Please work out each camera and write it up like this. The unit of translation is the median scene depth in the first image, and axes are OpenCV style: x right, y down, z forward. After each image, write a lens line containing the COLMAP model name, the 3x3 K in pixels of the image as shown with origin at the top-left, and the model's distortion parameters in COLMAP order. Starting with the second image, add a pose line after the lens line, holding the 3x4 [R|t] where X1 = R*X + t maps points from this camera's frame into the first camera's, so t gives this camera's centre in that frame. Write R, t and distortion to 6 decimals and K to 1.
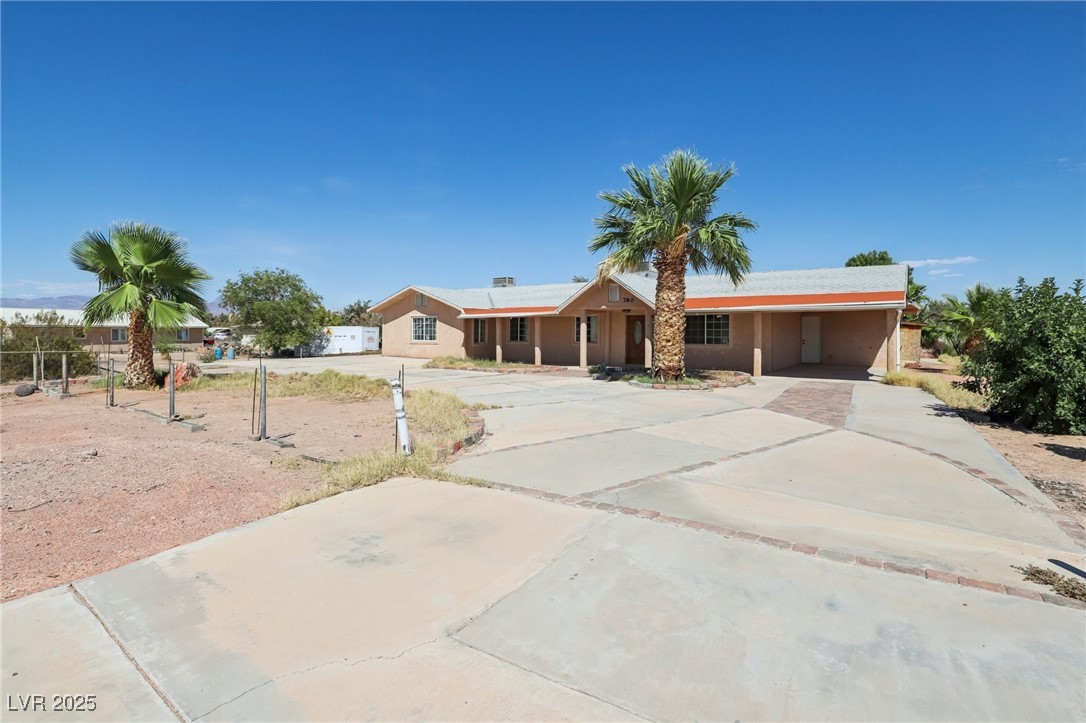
lens RADIAL K [[545.5, 0, 541.8], [0, 545.5, 331.5], [0, 0, 1]] dist [-0.018718, -0.000801]
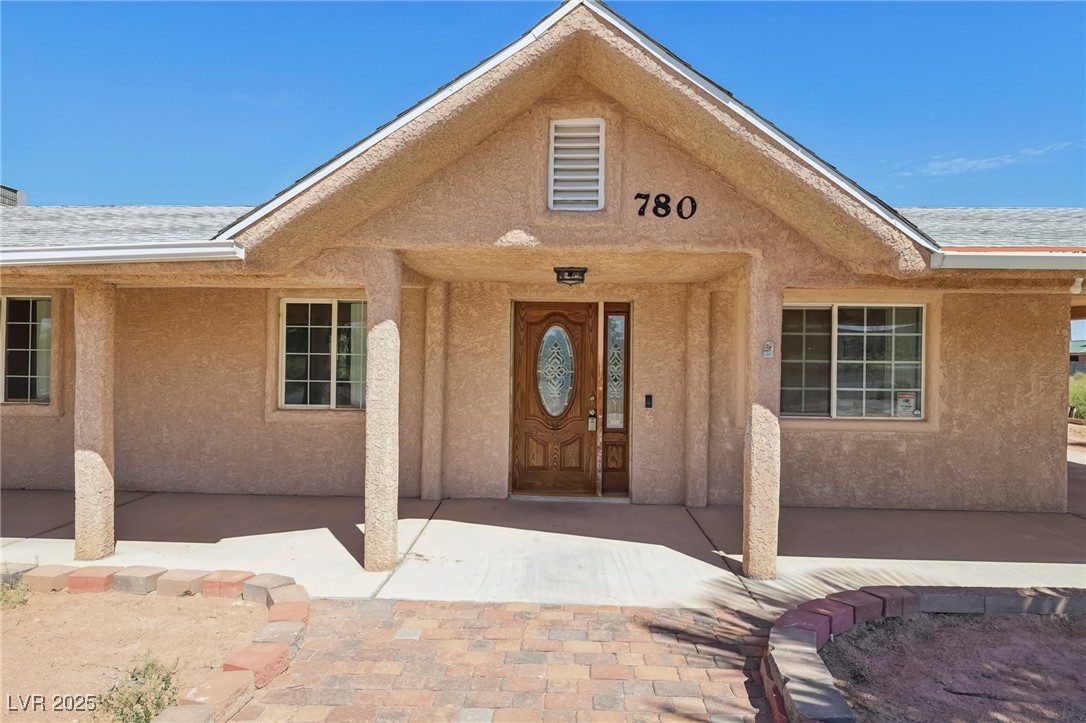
lens RADIAL K [[656.4, 0, 543.0], [0, 656.4, 361.5], [0, 0, 1]] dist [0.001098, 0.001080]
pose [[0.843880, 0.006868, 0.536489, 0.001510], [-0.012141, 0.999906, 0.006296, -0.004247], [-0.536395, -0.011827, 0.843884, 0.790507]]
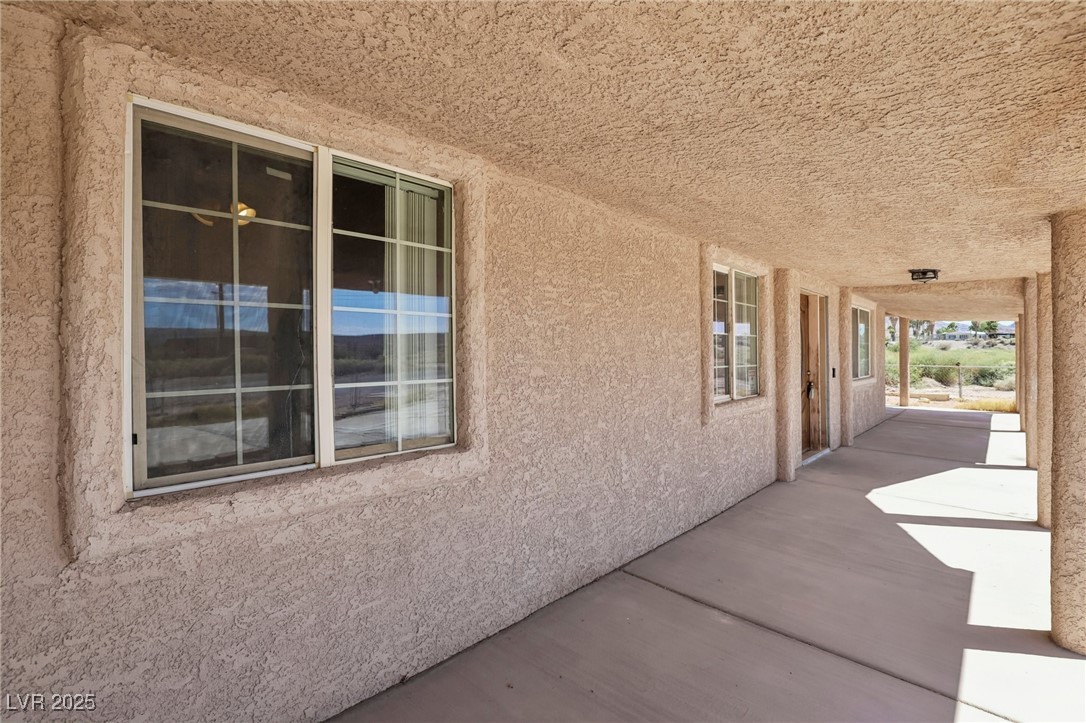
lens RADIAL K [[493.5, 0, 545.6], [0, 493.5, 342.3], [0, 0, 1]] dist [-0.040011, -0.000101]
pose [[0.159557, 0.007513, 0.987160, -0.129437], [-0.015069, 0.999873, -0.005175, 0.001137], [-0.987074, -0.014050, 0.159650, 1.173657]]
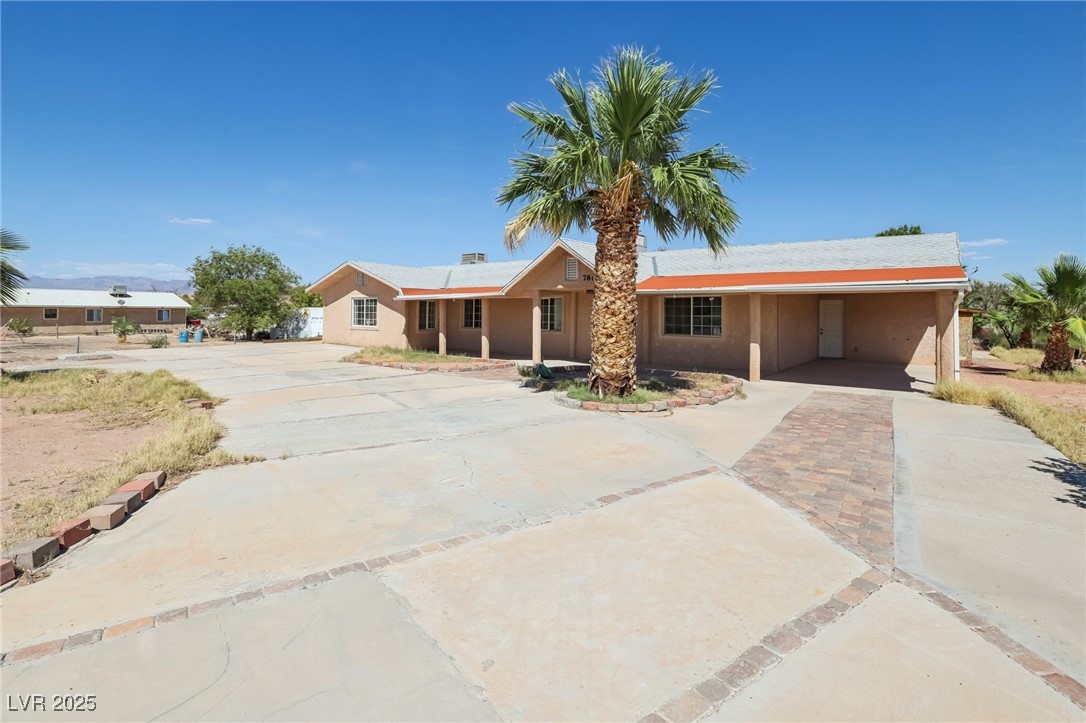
lens RADIAL K [[536.8, 0, 541.8], [0, 536.8, 303.3], [0, 0, 1]] dist [-0.014805, -0.000231]
pose [[0.999177, 0.004804, -0.040276, 0.116311], [-0.005497, 0.999839, -0.017101, -0.007611], [0.040187, 0.017308, 0.999042, 0.222578]]
